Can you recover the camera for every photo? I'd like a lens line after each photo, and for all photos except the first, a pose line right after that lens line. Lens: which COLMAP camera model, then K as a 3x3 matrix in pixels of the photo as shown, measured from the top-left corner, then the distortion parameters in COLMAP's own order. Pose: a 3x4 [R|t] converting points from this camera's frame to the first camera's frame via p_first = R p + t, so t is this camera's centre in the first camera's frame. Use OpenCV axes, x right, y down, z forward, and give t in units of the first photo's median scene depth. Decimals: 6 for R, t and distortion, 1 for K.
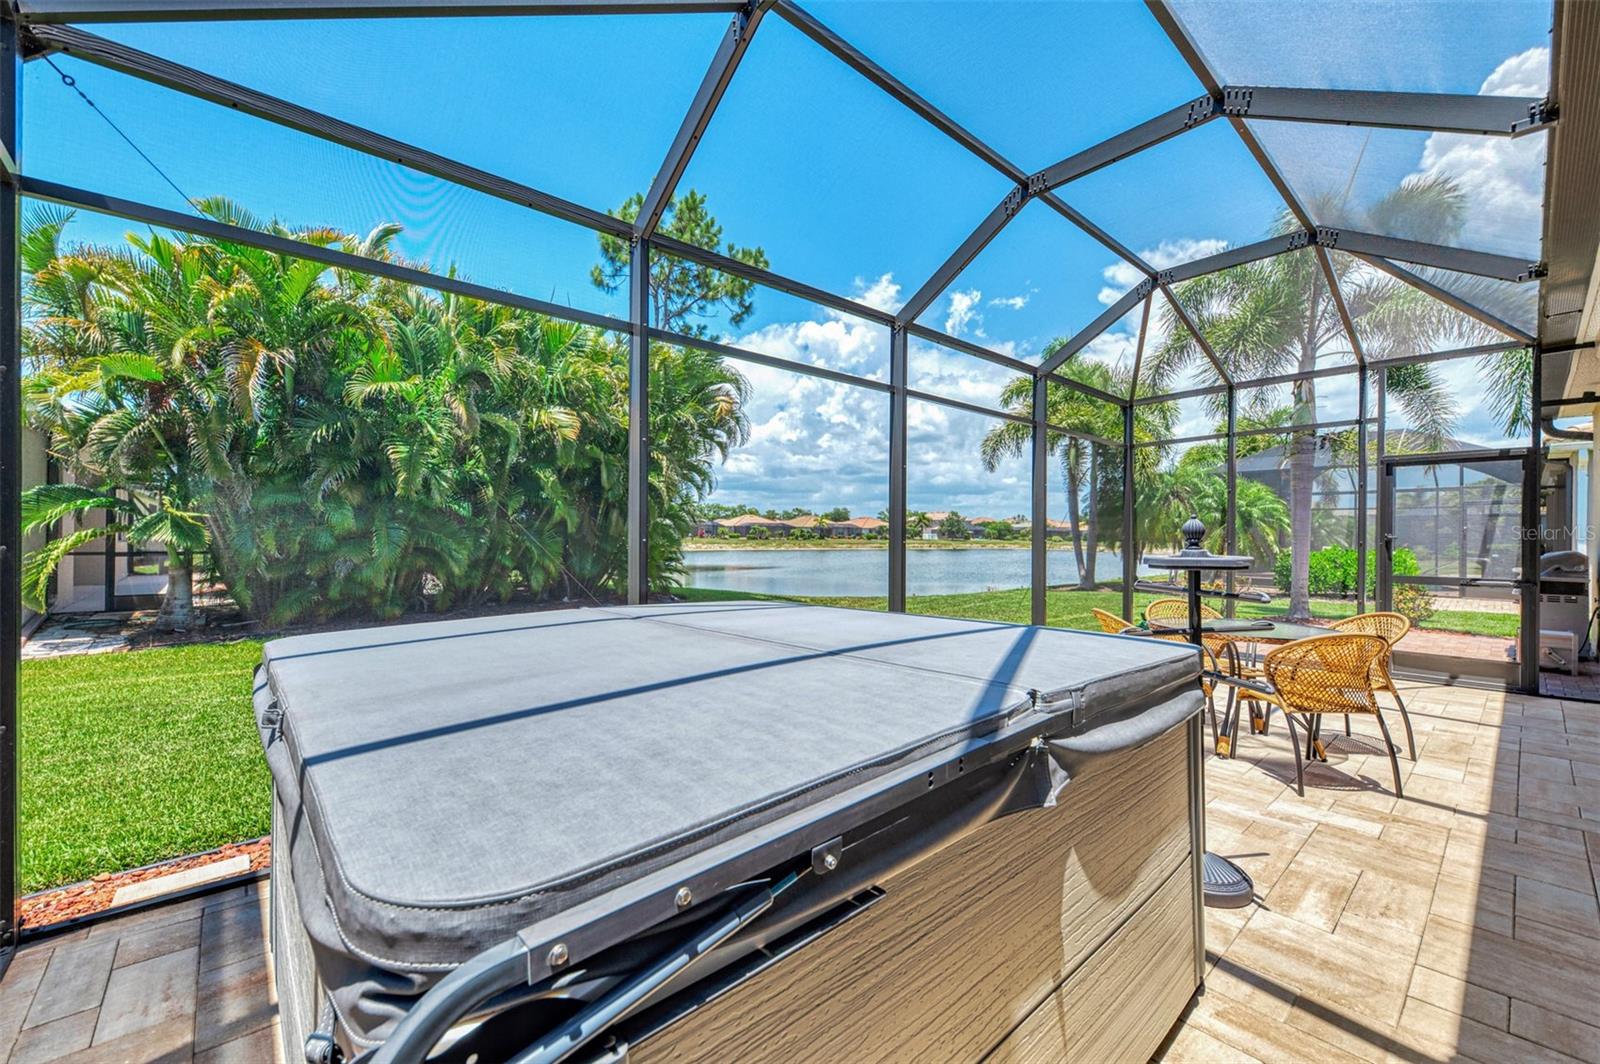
lens RADIAL K [[637.4, 0, 764.5], [0, 637.4, 534.4], [0, 0, 1]] dist [0.003795, -0.000973]
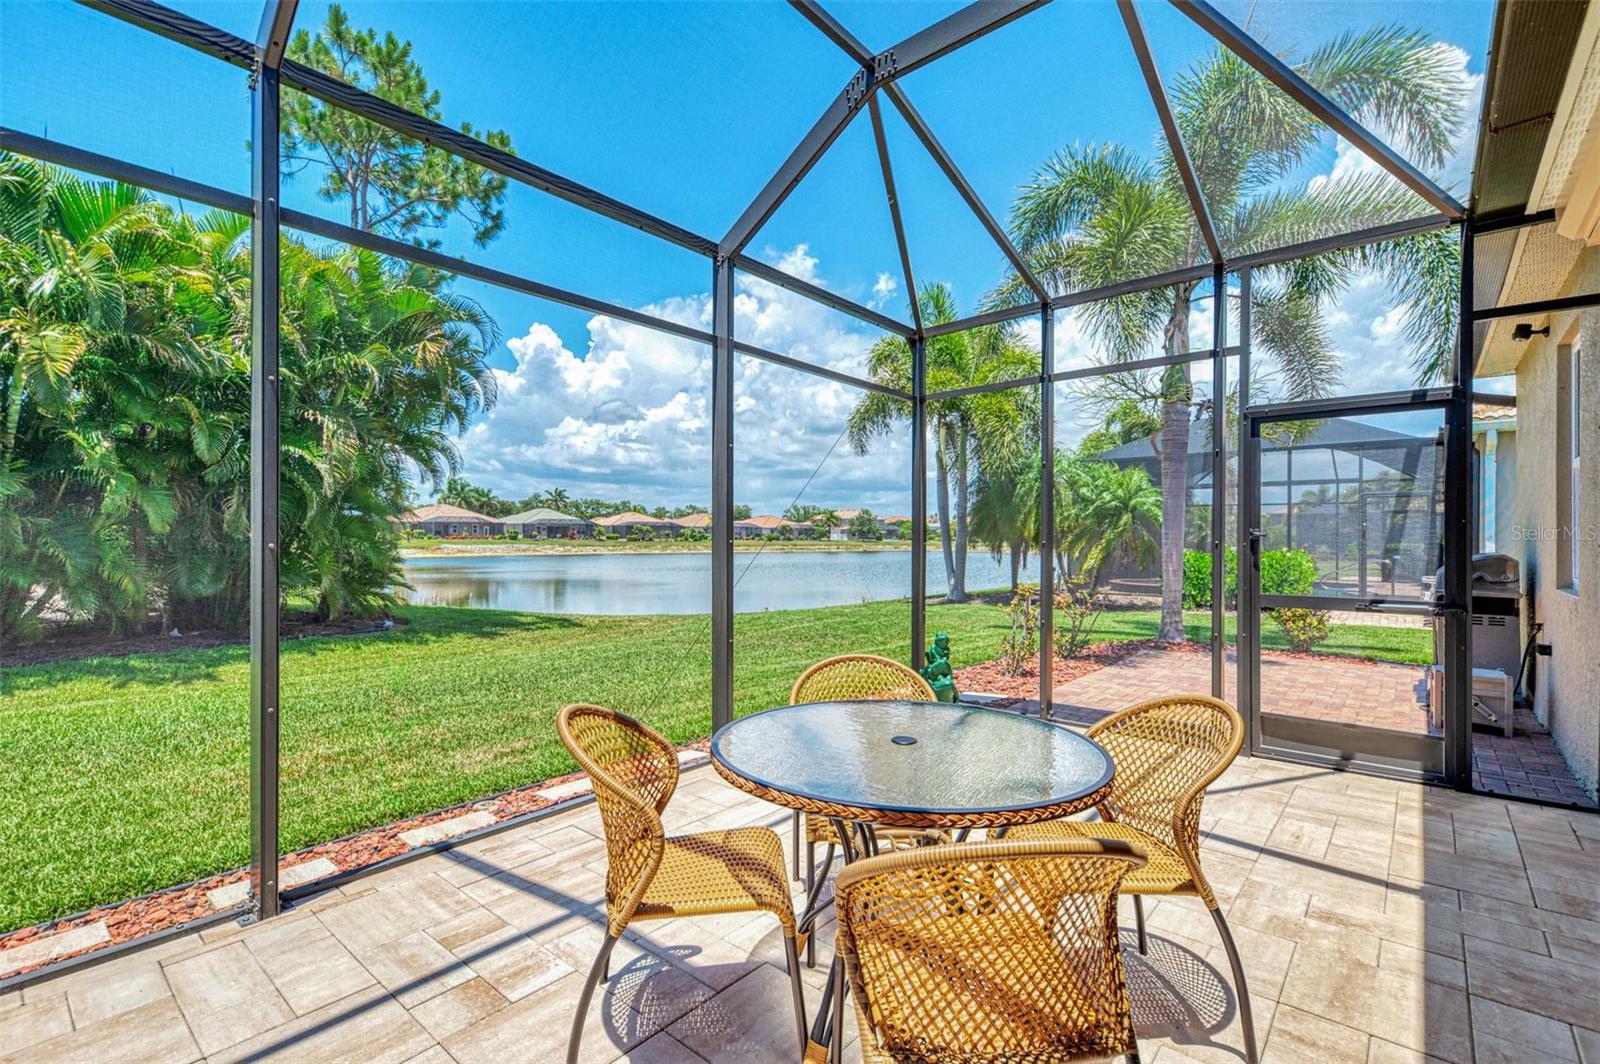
lens RADIAL K [[728.0, 0, 787.5], [0, 728.0, 542.7], [0, 0, 1]] dist [0.020516, 0.000367]
pose [[0.986134, -0.002741, 0.165931, 0.140456], [0.001083, 0.999949, 0.010082, 0.003555], [-0.165950, -0.009762, 0.986086, 0.127857]]
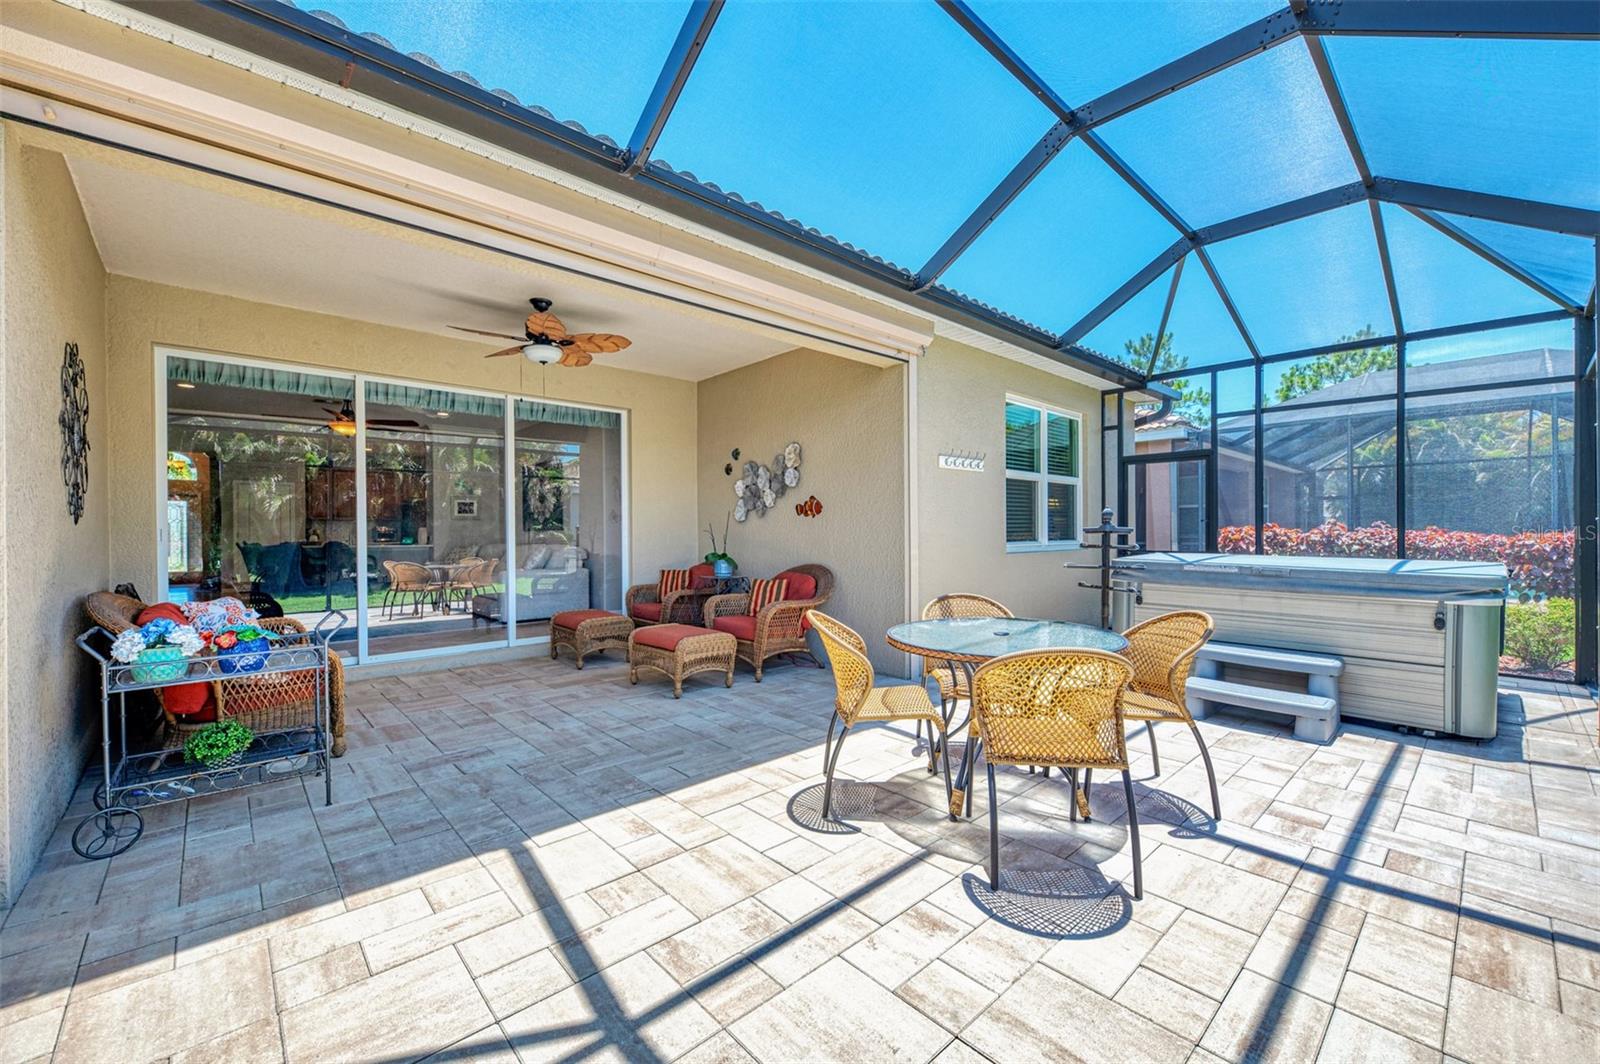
lens RADIAL K [[637.4, 0, 790.1], [0, 637.4, 531.8], [0, 0, 1]] dist [0.003795, -0.000973]
pose [[-0.999604, -0.001913, -0.028092, 0.238321], [-0.001894, 0.999998, -0.000708, 0.008302], [0.028093, -0.000654, -0.999605, 0.403456]]
